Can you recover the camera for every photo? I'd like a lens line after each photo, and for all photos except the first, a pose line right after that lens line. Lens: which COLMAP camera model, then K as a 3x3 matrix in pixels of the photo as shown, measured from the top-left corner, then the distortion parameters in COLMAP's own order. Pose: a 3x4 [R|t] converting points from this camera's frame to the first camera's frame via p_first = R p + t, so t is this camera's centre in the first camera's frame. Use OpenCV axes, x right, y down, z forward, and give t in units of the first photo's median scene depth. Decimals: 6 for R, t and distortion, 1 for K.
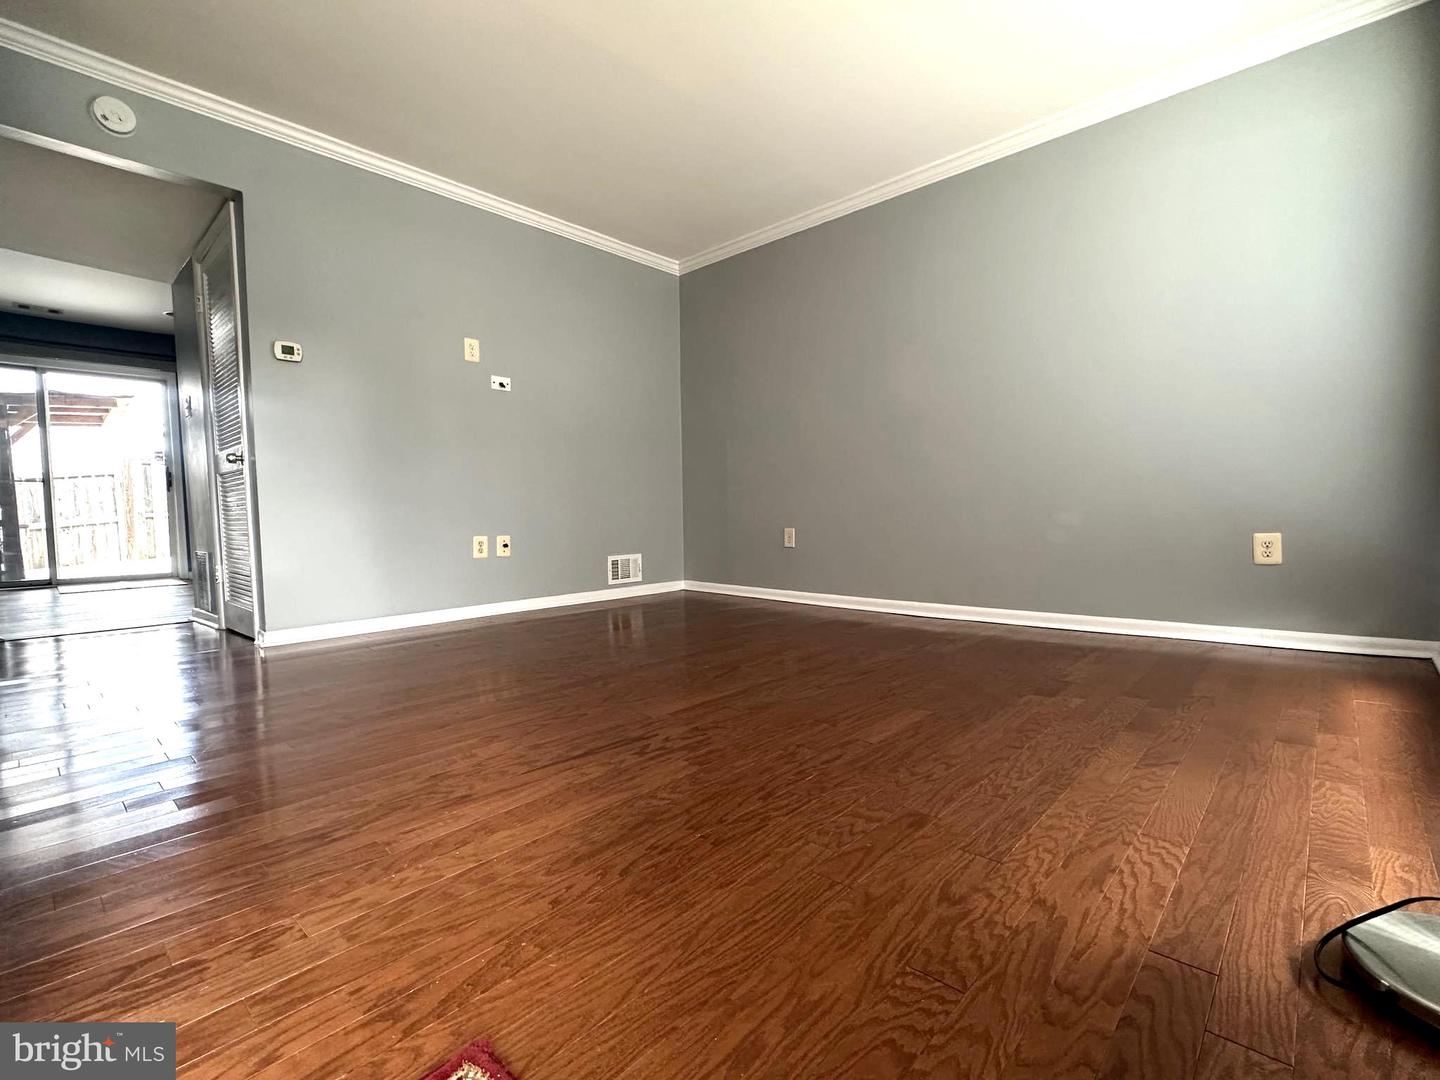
lens RADIAL K [[662.2, 0, 721.7], [0, 662.2, 541.0], [0, 0, 1]] dist [-0.002814, -0.000266]
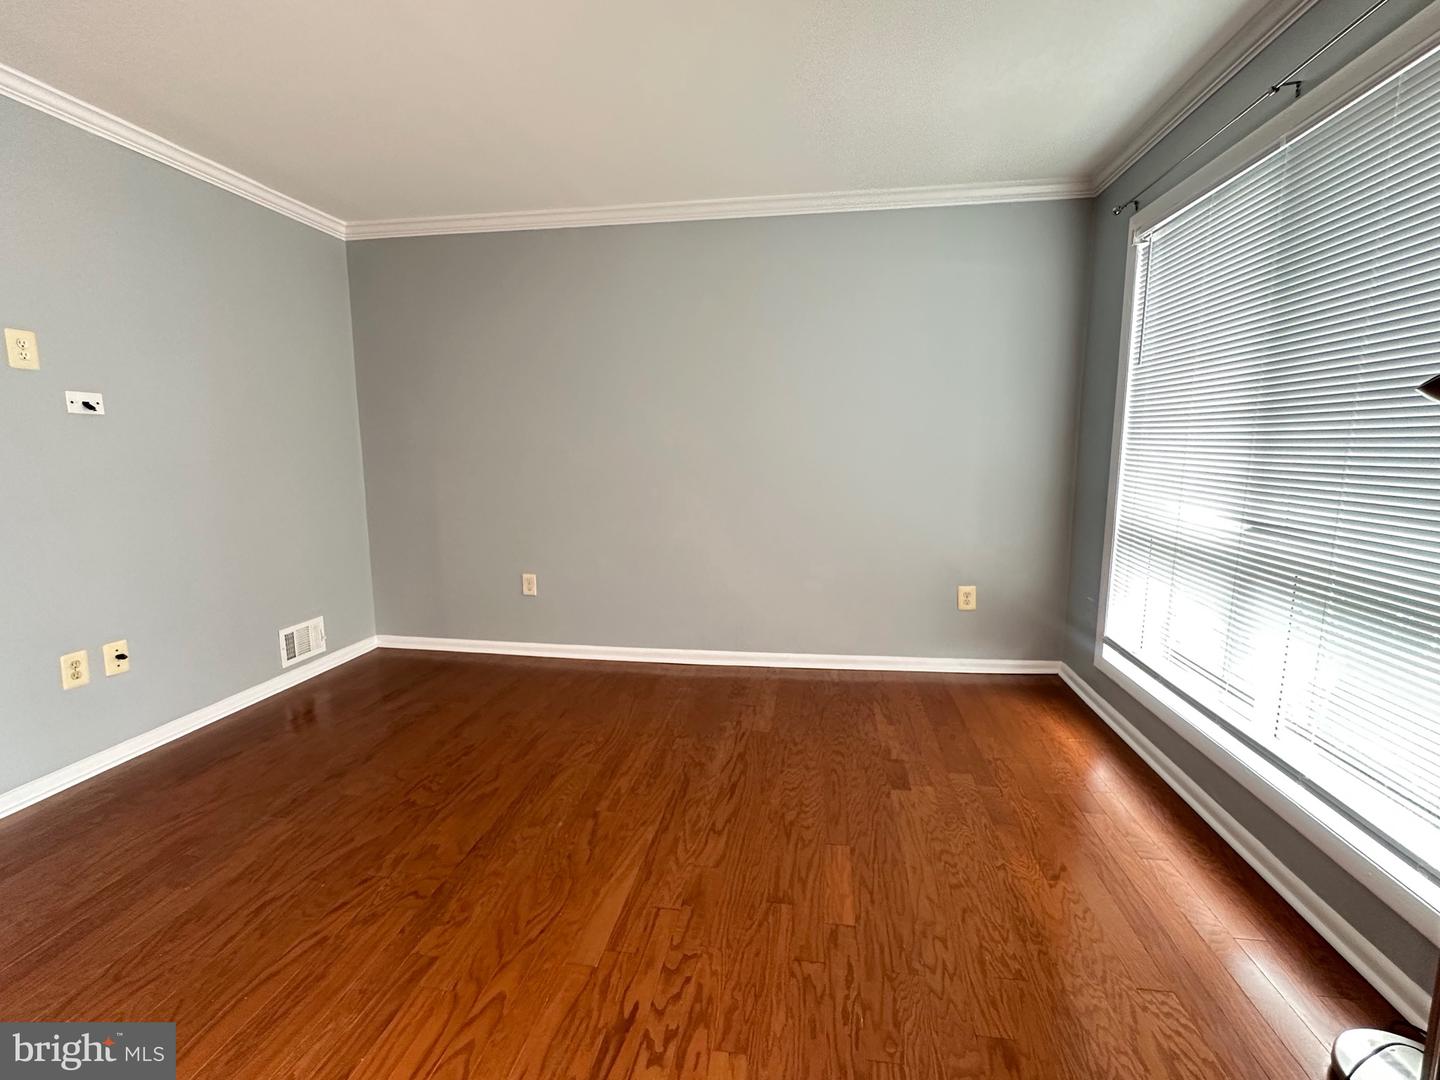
lens RADIAL K [[662.2, 0, 719.4], [0, 662.2, 541.3], [0, 0, 1]] dist [-0.002814, -0.000266]
pose [[0.828124, -0.067766, 0.556433, -0.200164], [0.017442, 0.995300, 0.095255, -0.162421], [-0.560273, -0.069178, 0.825414, 0.151522]]
